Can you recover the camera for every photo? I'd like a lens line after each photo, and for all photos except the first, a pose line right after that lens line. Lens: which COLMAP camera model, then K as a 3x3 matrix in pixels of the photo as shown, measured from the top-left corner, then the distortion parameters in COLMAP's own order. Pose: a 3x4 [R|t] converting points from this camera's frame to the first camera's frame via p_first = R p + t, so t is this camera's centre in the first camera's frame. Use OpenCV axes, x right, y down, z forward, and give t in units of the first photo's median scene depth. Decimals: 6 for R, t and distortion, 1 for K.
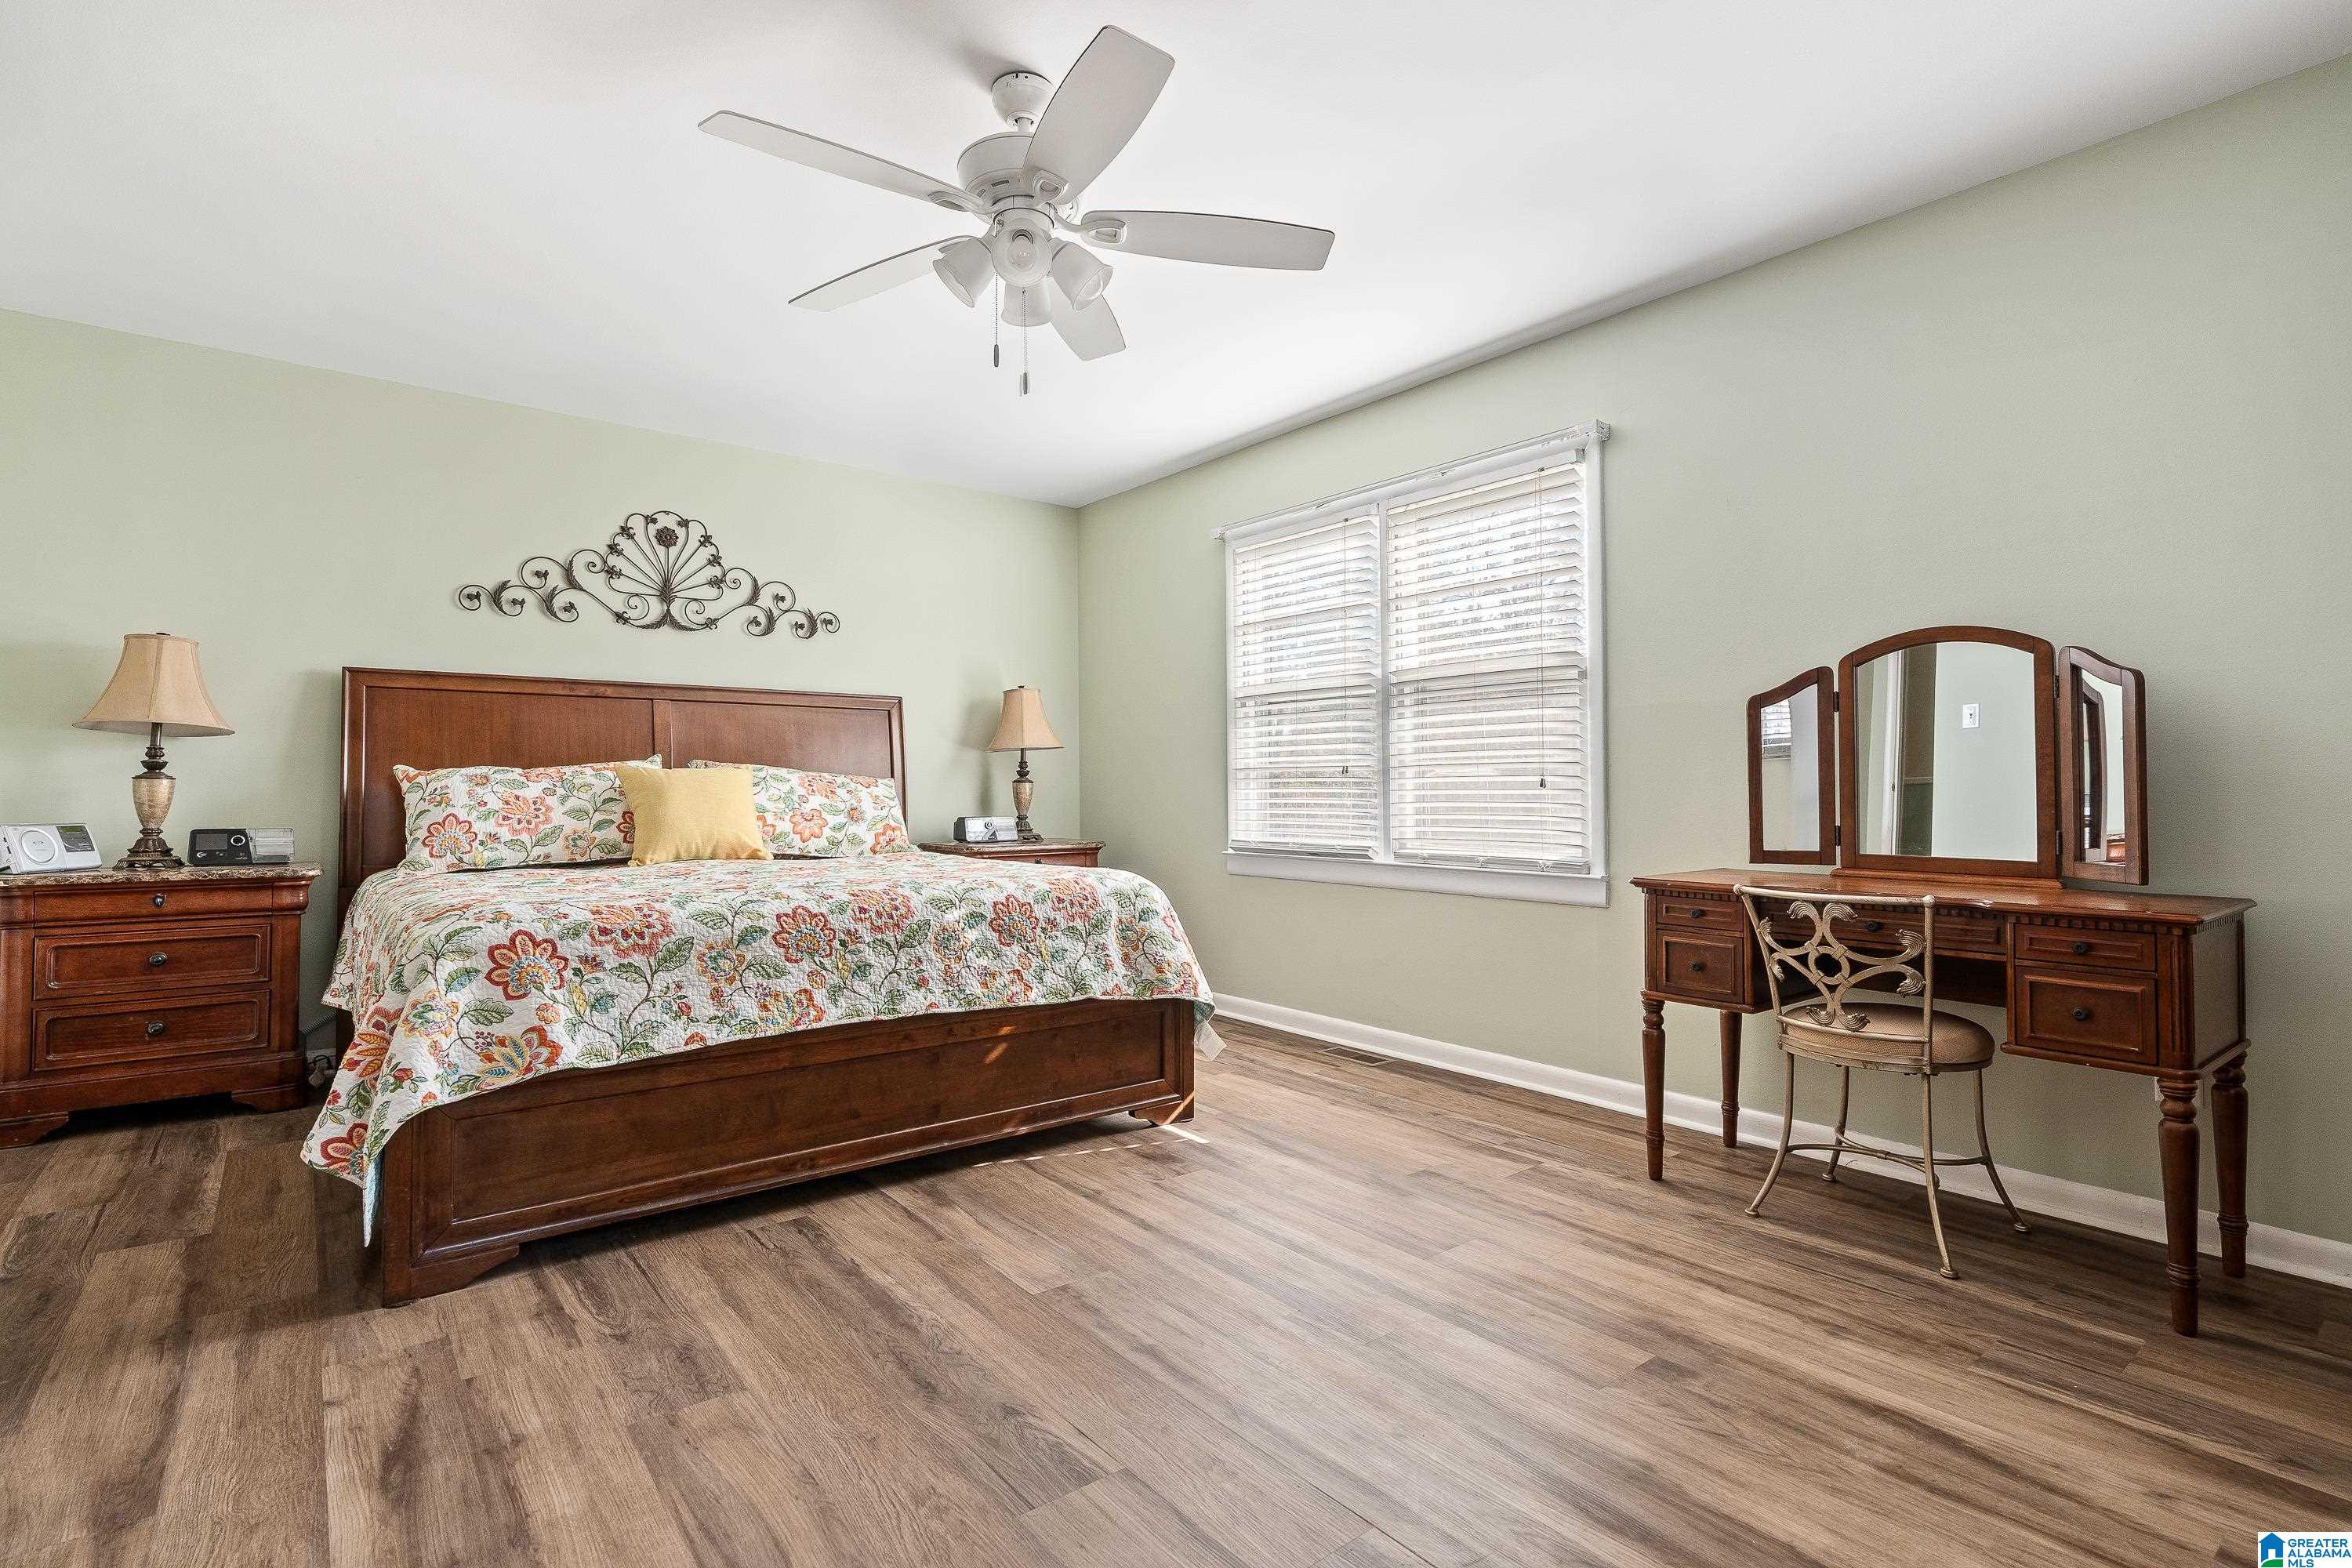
lens RADIAL K [[1128.0, 0, 1176.1], [0, 1128.0, 774.3], [0, 0, 1]] dist [-0.011930, 0.001889]
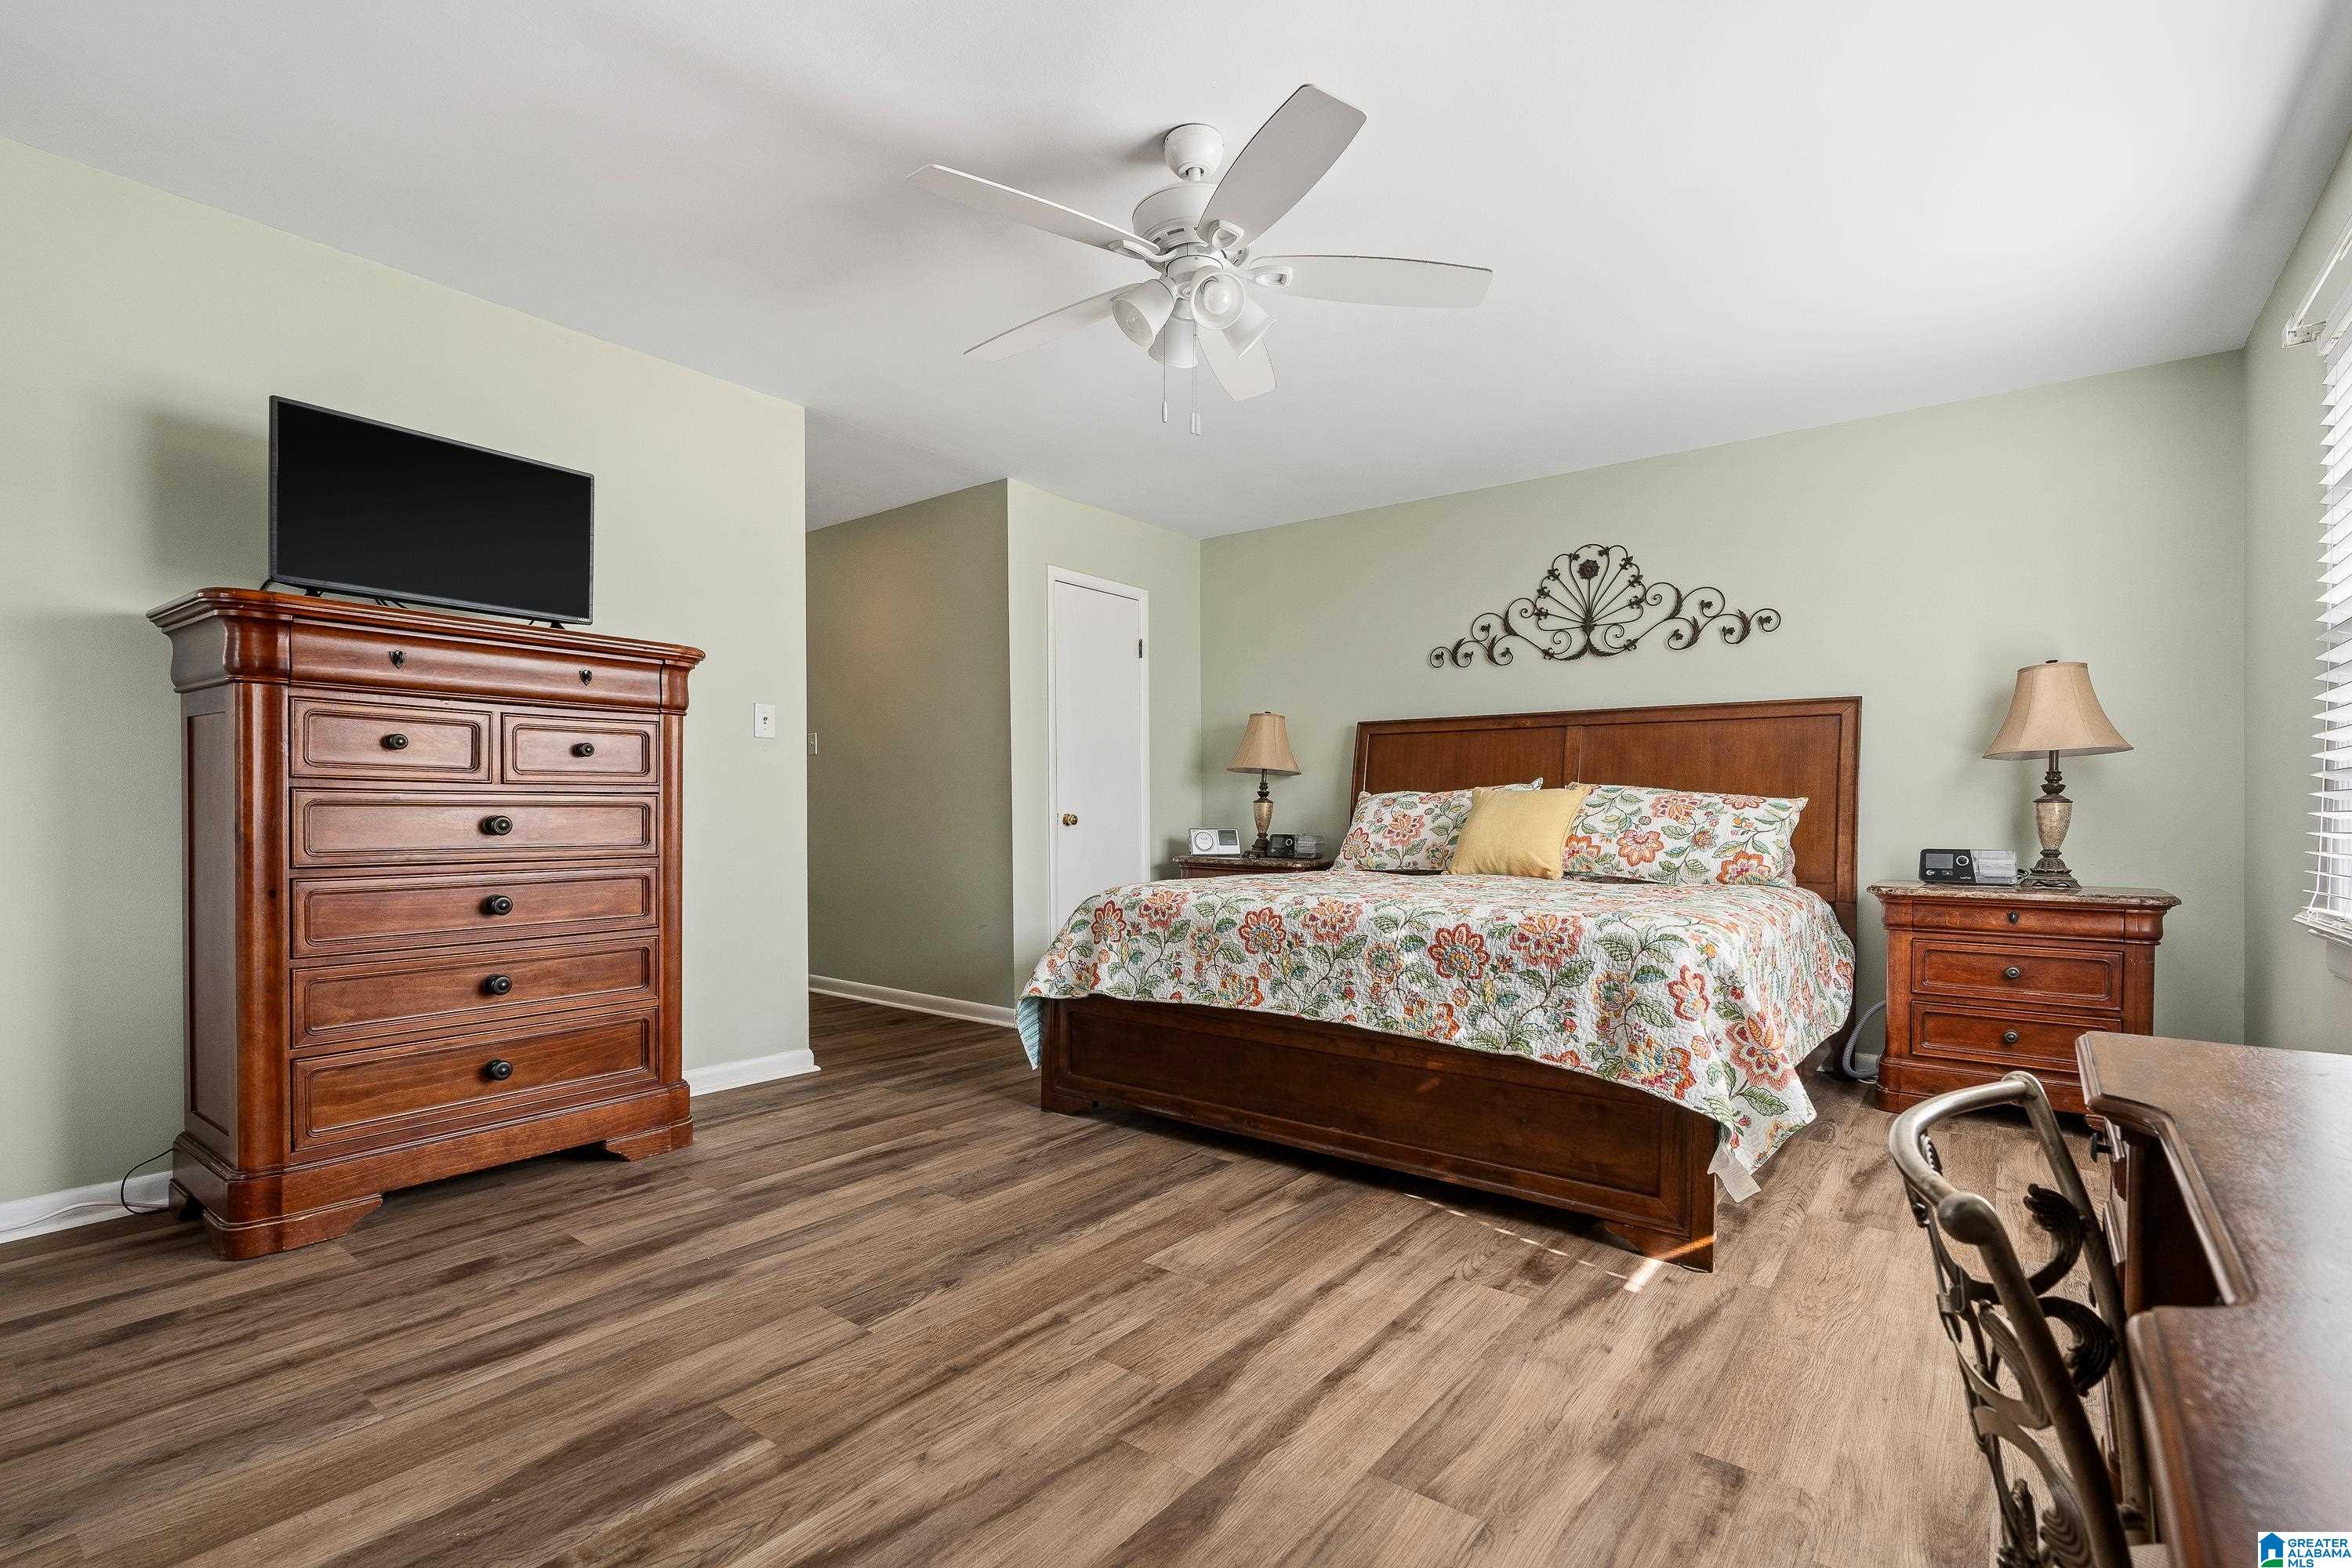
lens RADIAL K [[1078.2, 0, 1152.3], [0, 1078.2, 832.2], [0, 0, 1]] dist [-0.003434, 0.001830]
pose [[0.225090, 0.021299, -0.974105, 0.646600], [0.008110, 0.999685, 0.023732, 0.009394], [0.974304, -0.013242, 0.224847, 0.554877]]
